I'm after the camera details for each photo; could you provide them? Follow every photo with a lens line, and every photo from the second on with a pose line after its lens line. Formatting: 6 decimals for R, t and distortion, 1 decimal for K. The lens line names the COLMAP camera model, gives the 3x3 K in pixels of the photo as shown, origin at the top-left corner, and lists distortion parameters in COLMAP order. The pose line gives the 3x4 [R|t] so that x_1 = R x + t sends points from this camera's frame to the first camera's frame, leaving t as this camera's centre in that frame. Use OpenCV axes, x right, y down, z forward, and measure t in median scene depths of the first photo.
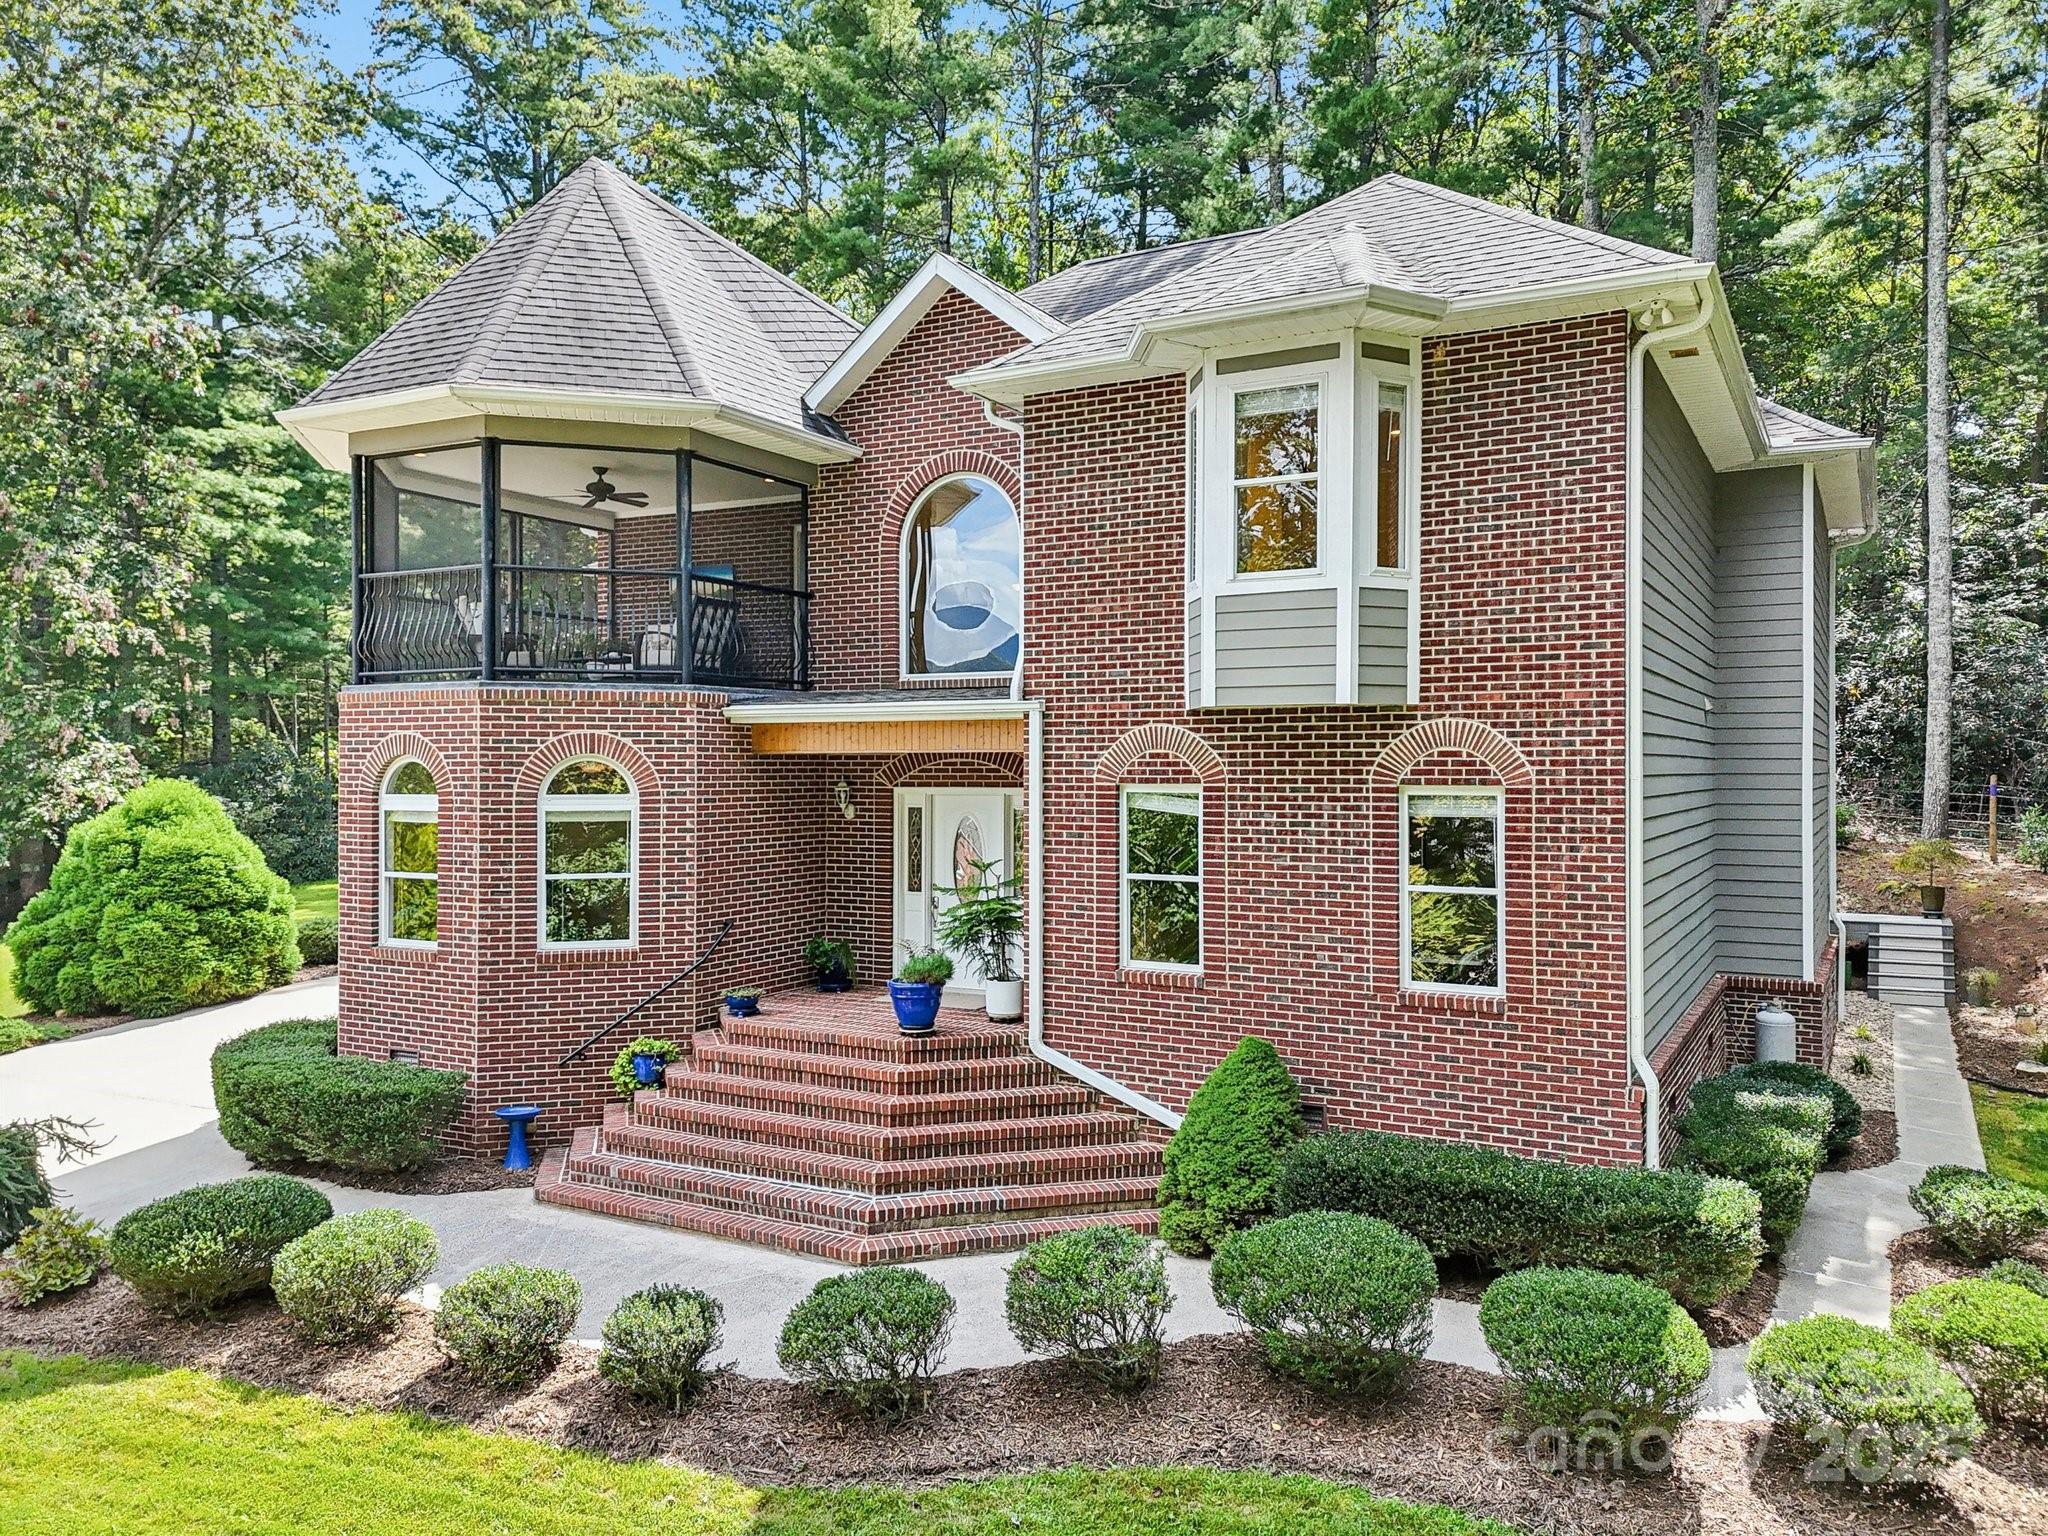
lens RADIAL K [[1513.3, 0, 1024.0], [0, 1513.3, 768.0], [0, 0, 1]] dist [0.061437, -0.055210]
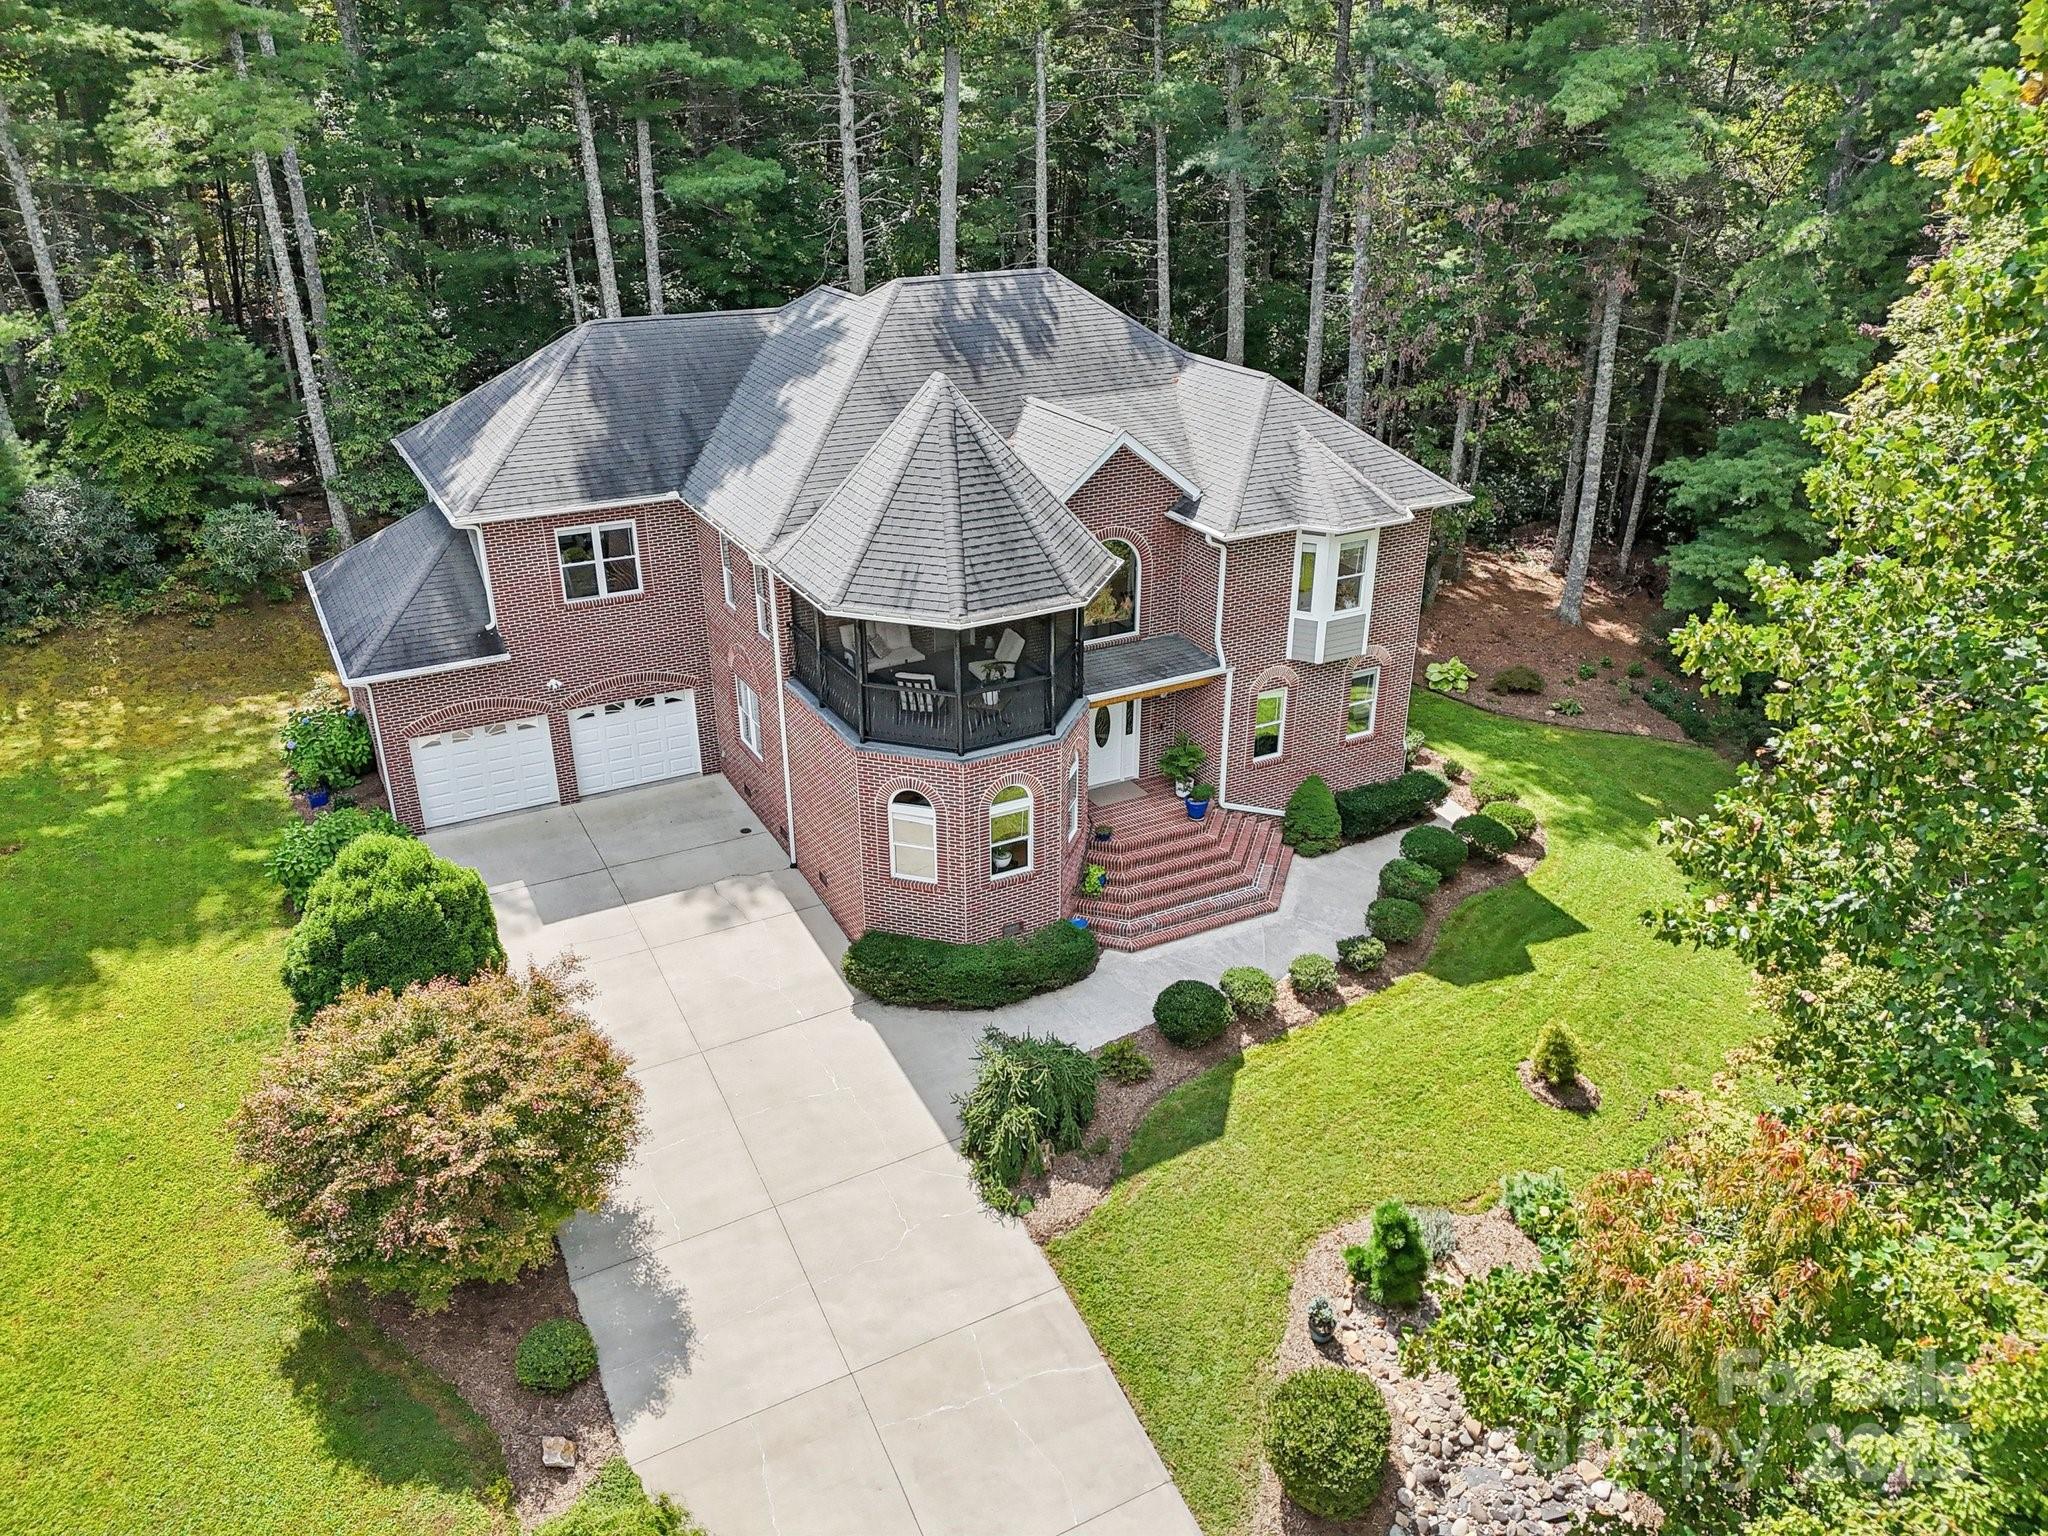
lens RADIAL K [[1507.3, 0, 1024.0], [0, 1507.3, 768.0], [0, 0, 1]] dist [0.072978, -0.066777]
pose [[0.533307, -0.359199, 0.765872, -2.022694], [0.005767, 0.906893, 0.421322, -0.897226], [-0.845902, -0.220277, 0.485724, 0.144906]]
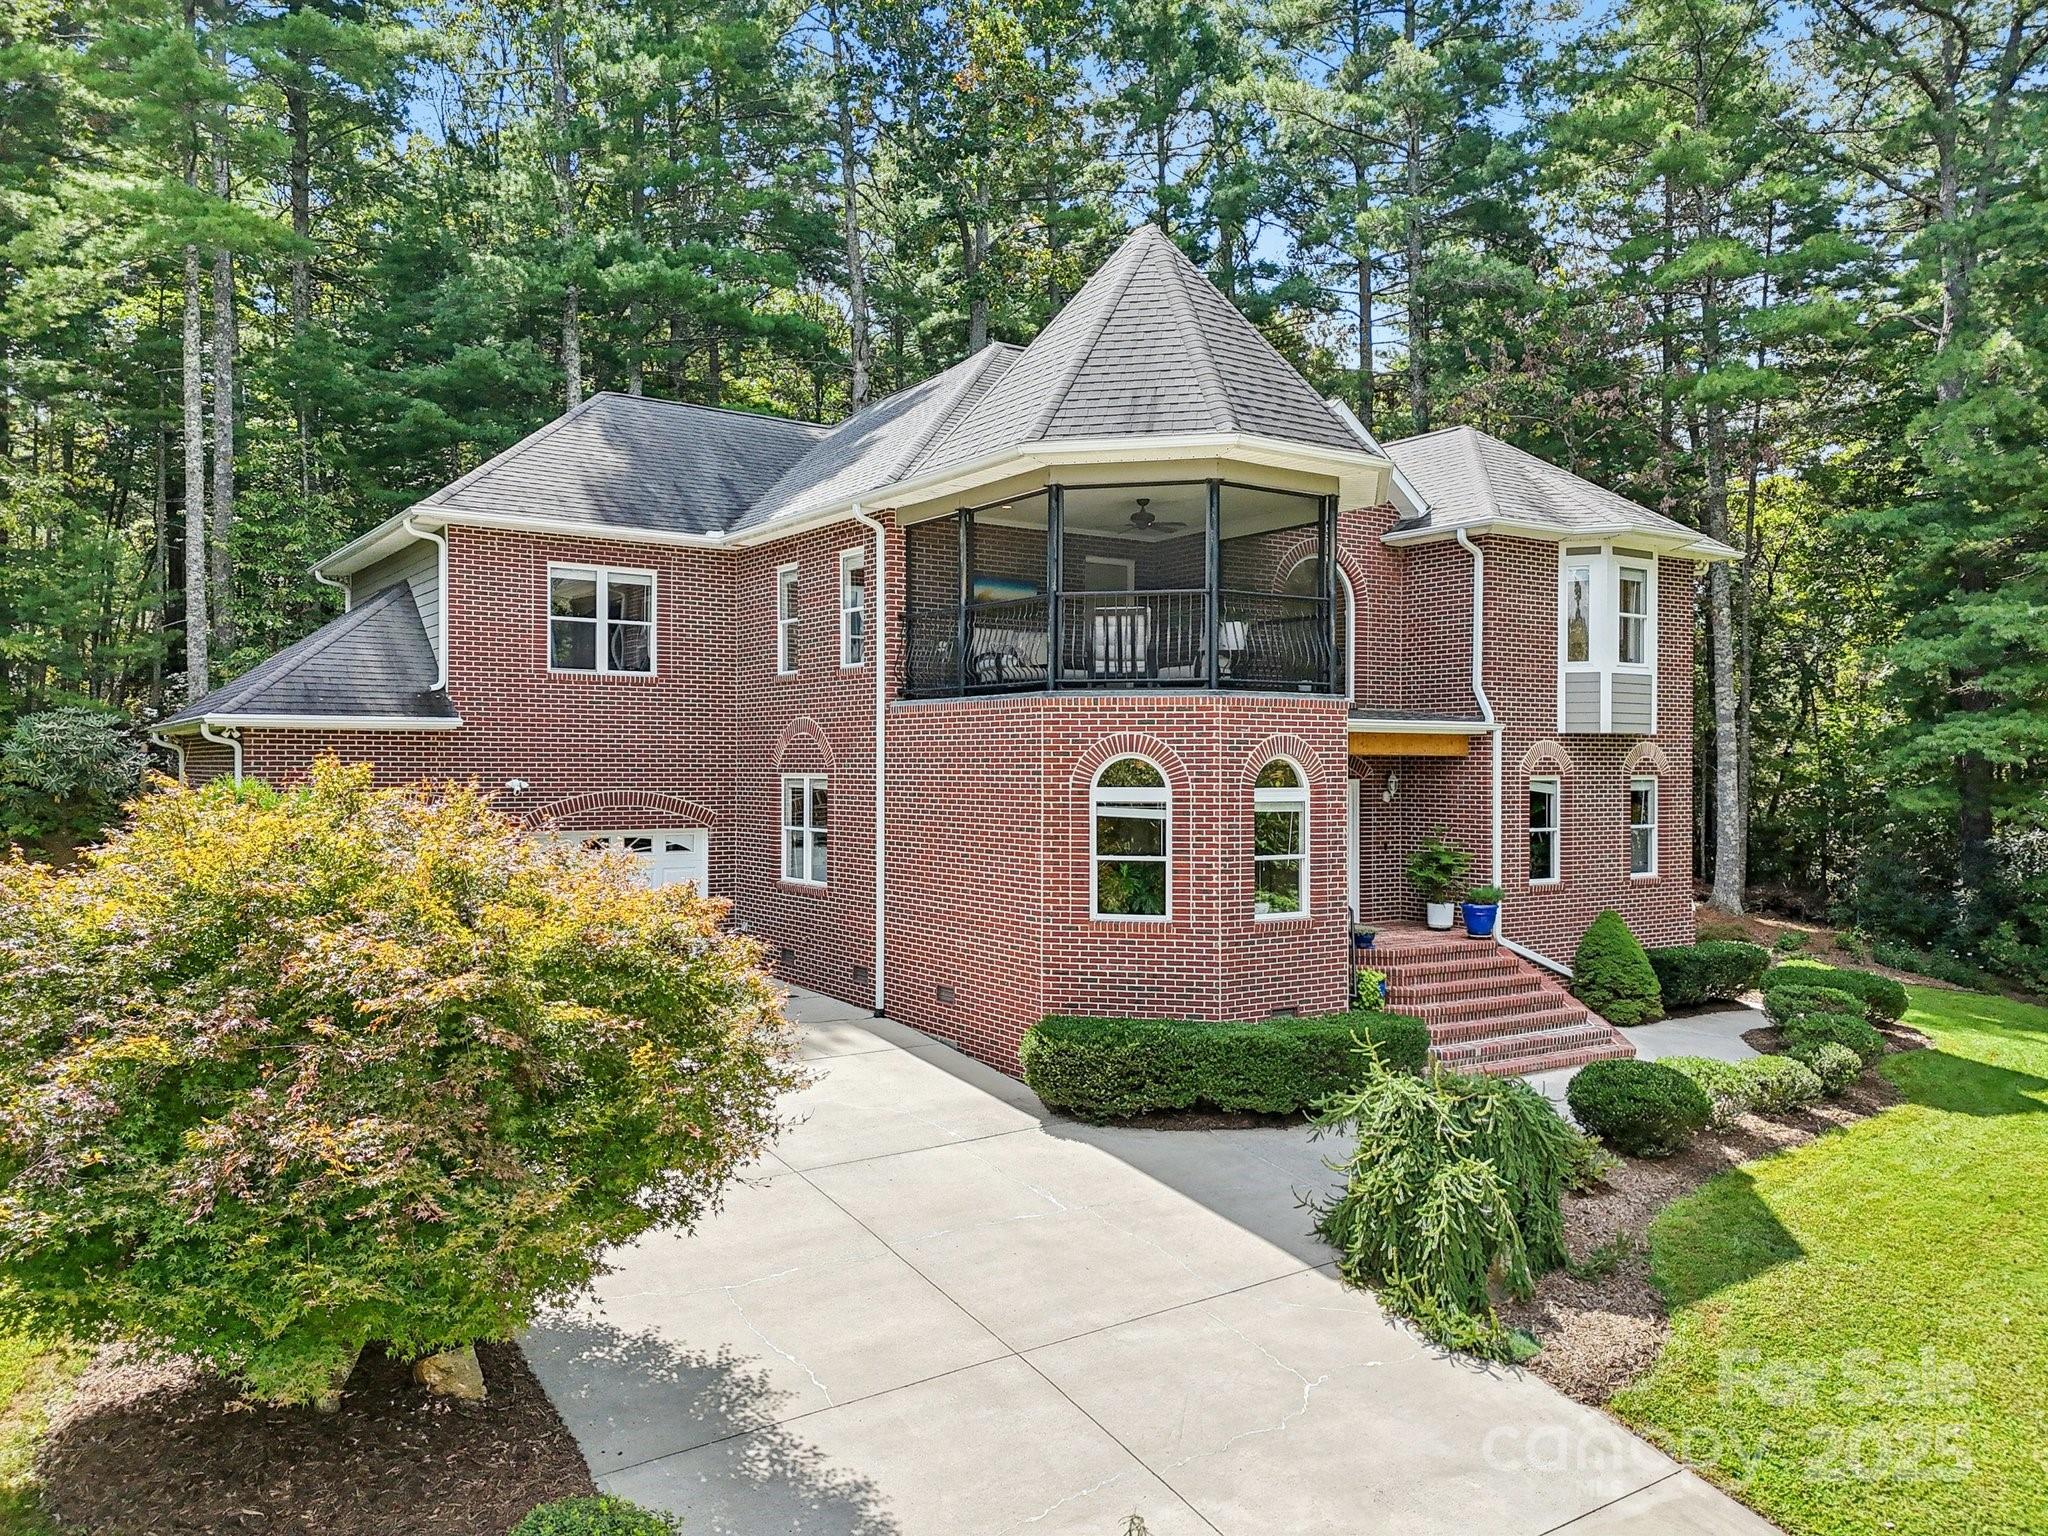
lens RADIAL K [[1507.3, 0, 1024.0], [0, 1507.3, 768.0], [0, 0, 1]] dist [0.072978, -0.066777]
pose [[0.443217, 0.001823, 0.896413, -1.750022], [0.002817, 0.999990, -0.003426, 0.006271], [-0.896410, 0.004044, 0.443207, 0.772694]]
